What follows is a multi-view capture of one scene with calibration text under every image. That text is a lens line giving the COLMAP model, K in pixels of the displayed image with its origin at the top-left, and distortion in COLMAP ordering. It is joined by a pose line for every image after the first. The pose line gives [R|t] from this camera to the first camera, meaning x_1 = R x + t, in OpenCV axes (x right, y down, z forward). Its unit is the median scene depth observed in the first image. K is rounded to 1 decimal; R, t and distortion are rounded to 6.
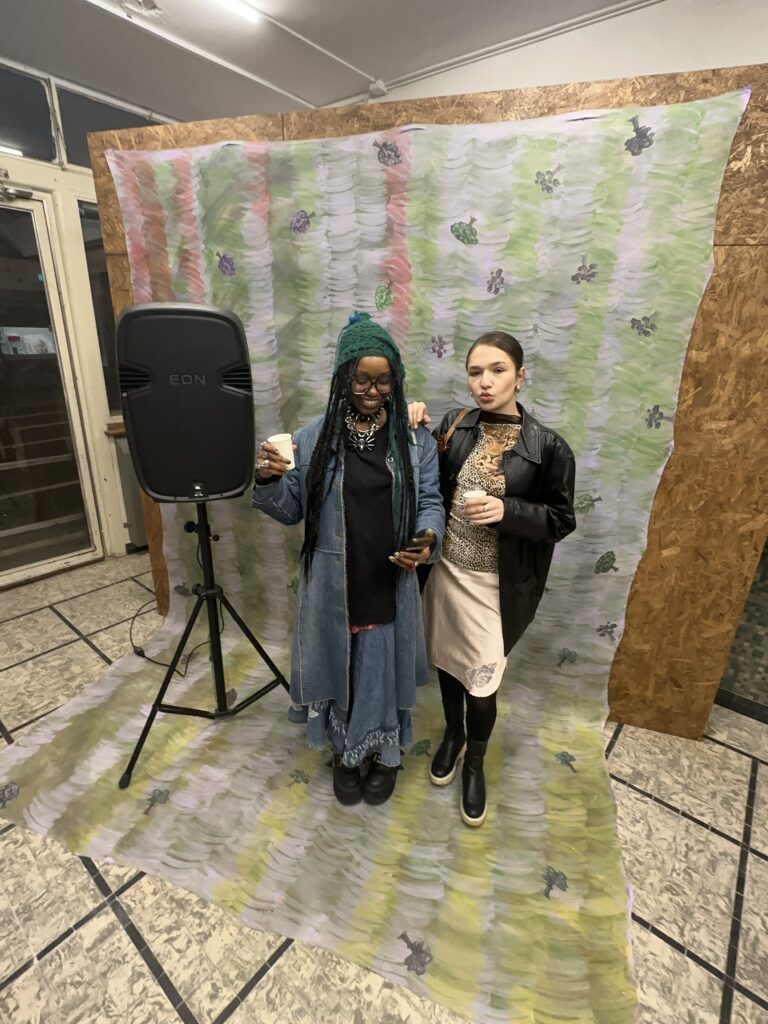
lens RADIAL K [[489.4, 0, 384.2], [0, 489.4, 509.8], [0, 0, 1]] dist [-0.001158, -0.000317]
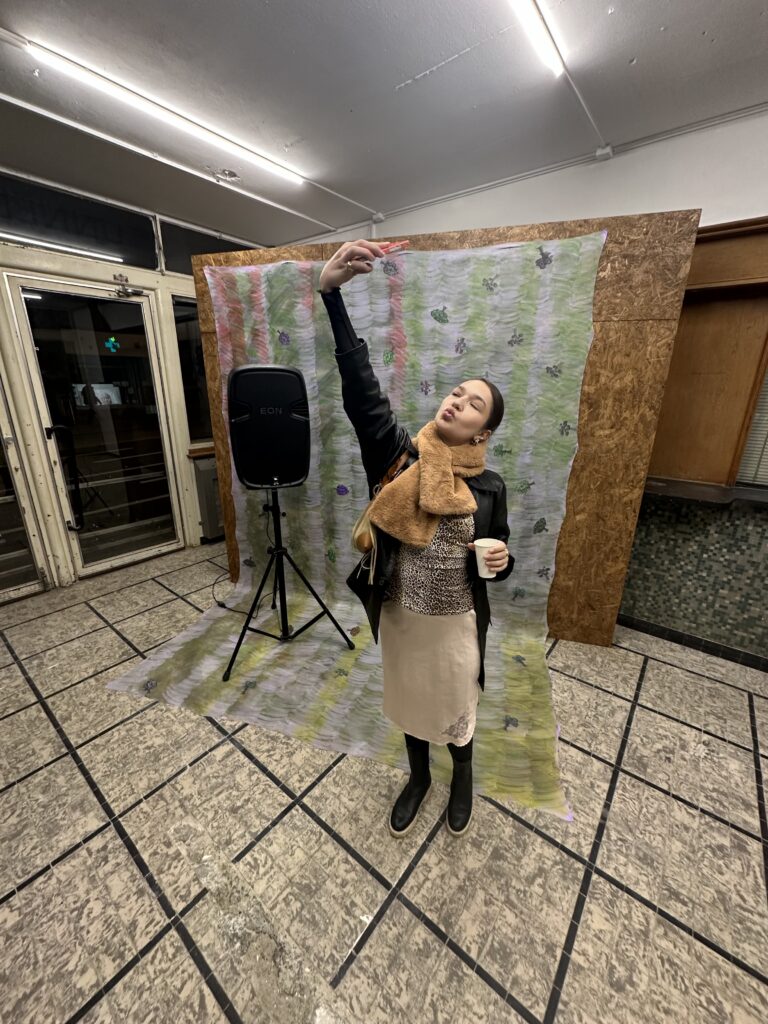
lens RADIAL K [[409.9, 0, 383.3], [0, 409.9, 510.8], [0, 0, 1]] dist [-0.001056, -0.000082]
pose [[0.999650, -0.025769, 0.005985, -0.040822], [0.025999, 0.998771, -0.042203, 0.110999], [-0.004890, 0.042344, 0.999091, -0.288209]]
